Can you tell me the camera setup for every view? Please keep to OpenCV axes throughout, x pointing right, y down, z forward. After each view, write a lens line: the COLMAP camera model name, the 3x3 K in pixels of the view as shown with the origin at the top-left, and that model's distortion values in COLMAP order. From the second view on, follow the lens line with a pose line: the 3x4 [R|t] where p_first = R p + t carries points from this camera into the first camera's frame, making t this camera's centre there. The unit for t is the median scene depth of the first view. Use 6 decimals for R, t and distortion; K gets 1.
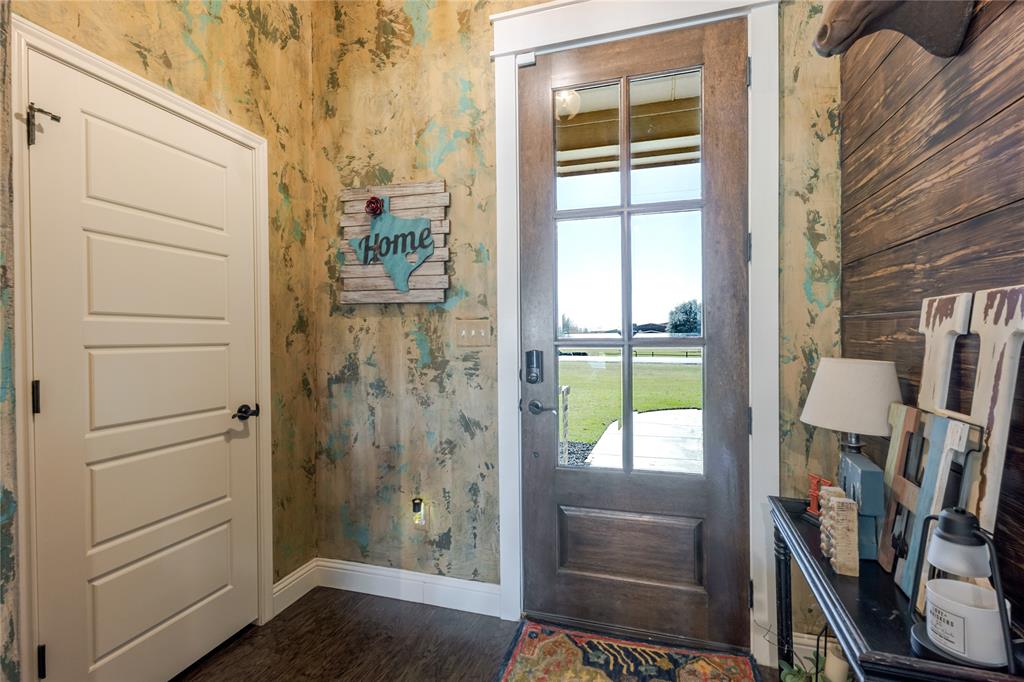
lens RADIAL K [[476.9, 0, 514.0], [0, 476.9, 337.0], [0, 0, 1]] dist [0.002171, -0.000549]
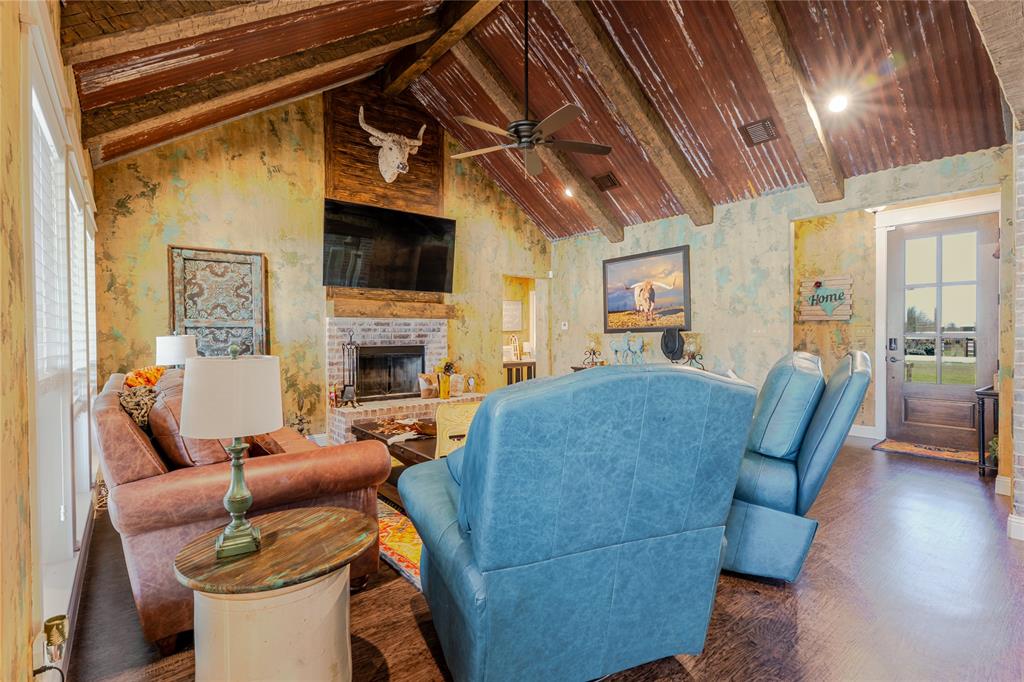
lens RADIAL K [[476.9, 0, 508.3], [0, 476.9, 342.4], [0, 0, 1]] dist [0.002171, -0.000549]
pose [[0.831996, 0.011400, -0.554664, -0.248598], [-0.001545, 0.999833, 0.018231, 0.007281], [0.554779, -0.014311, 0.831875, -2.239178]]
